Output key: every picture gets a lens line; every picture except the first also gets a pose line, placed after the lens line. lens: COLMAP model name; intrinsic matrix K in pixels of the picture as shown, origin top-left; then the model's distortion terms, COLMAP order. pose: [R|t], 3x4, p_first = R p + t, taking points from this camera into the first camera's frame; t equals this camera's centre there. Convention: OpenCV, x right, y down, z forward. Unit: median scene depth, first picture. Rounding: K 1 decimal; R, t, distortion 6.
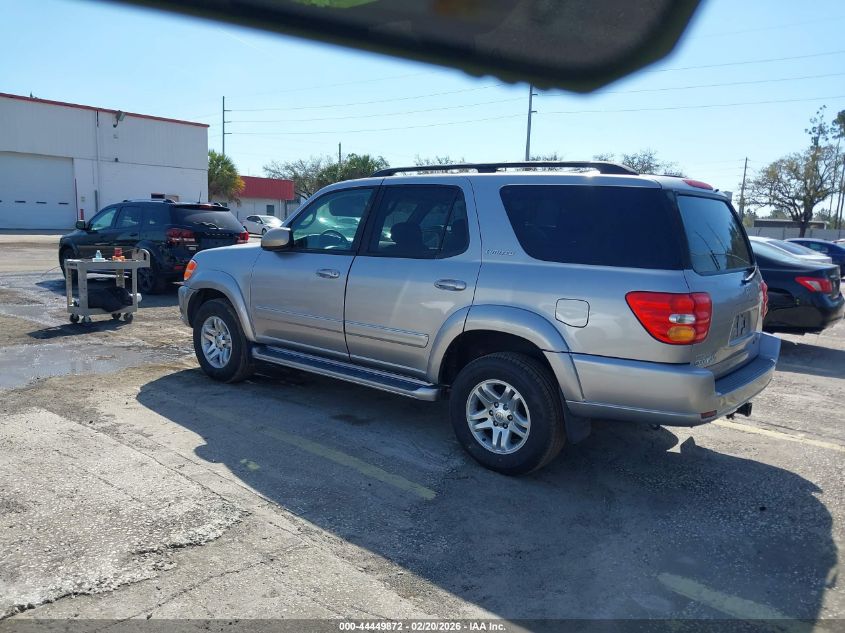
lens RADIAL K [[652.0, 0, 422.5], [0, 652.0, 316.5], [0, 0, 1]] dist [0.007936, 0.000968]
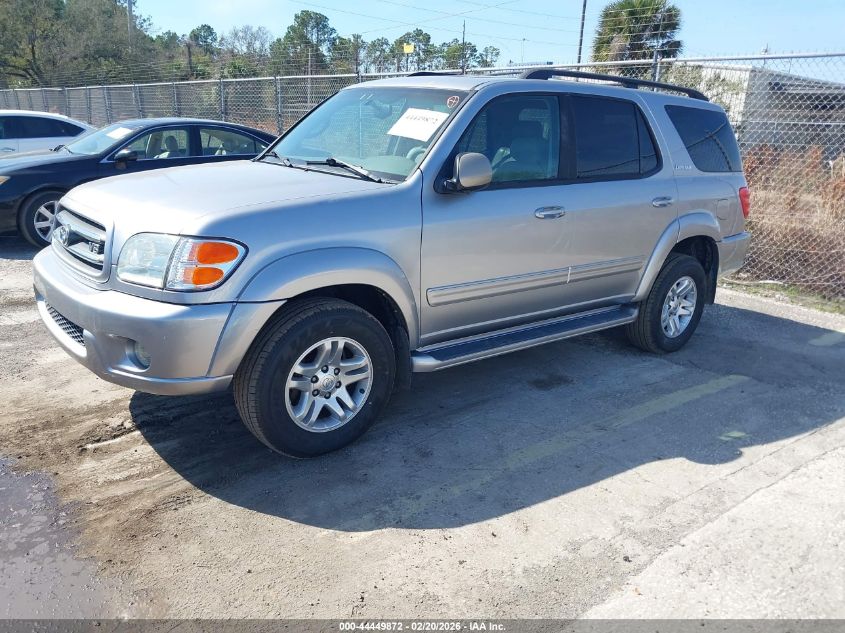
lens RADIAL K [[652.0, 0, 422.5], [0, 652.0, 316.5], [0, 0, 1]] dist [0.007936, 0.000968]
pose [[0.211108, -0.238972, 0.947800, -0.953166], [0.155512, 0.965515, 0.208800, -0.132445], [-0.965013, 0.103315, 0.240991, 1.015685]]
